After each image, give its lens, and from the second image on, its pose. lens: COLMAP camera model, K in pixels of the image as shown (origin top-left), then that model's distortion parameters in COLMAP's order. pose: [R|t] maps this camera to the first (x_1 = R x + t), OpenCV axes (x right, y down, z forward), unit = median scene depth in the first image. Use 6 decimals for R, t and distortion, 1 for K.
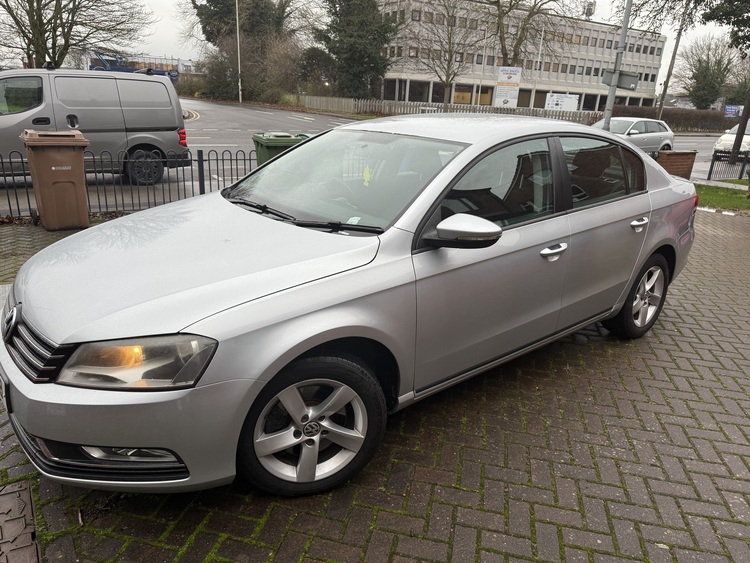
lens RADIAL K [[520.6, 0, 371.2], [0, 520.6, 281.5], [0, 0, 1]] dist [0.004571, 0.001445]
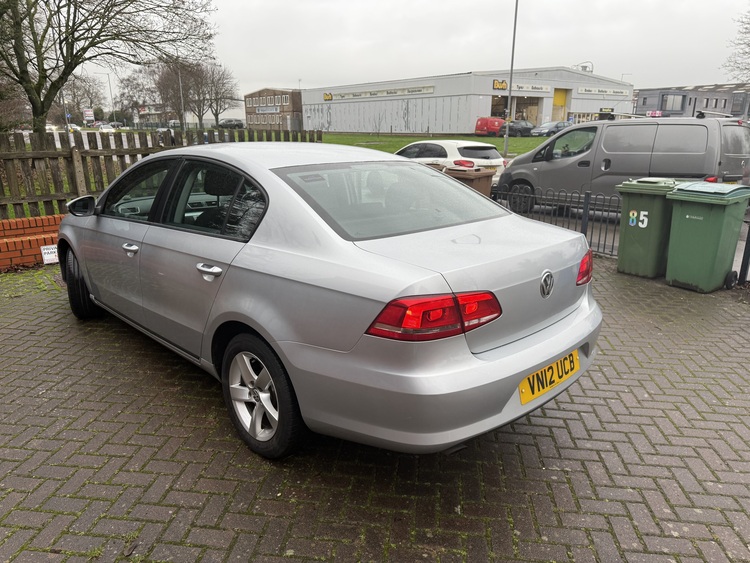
lens RADIAL K [[520.6, 0, 373.4], [0, 520.6, 281.2], [0, 0, 1]] dist [0.004571, 0.001445]
pose [[0.110641, 0.228866, -0.967150, 1.101172], [-0.321598, 0.929014, 0.183051, -0.269919], [0.940390, 0.290780, 0.176390, 0.920241]]
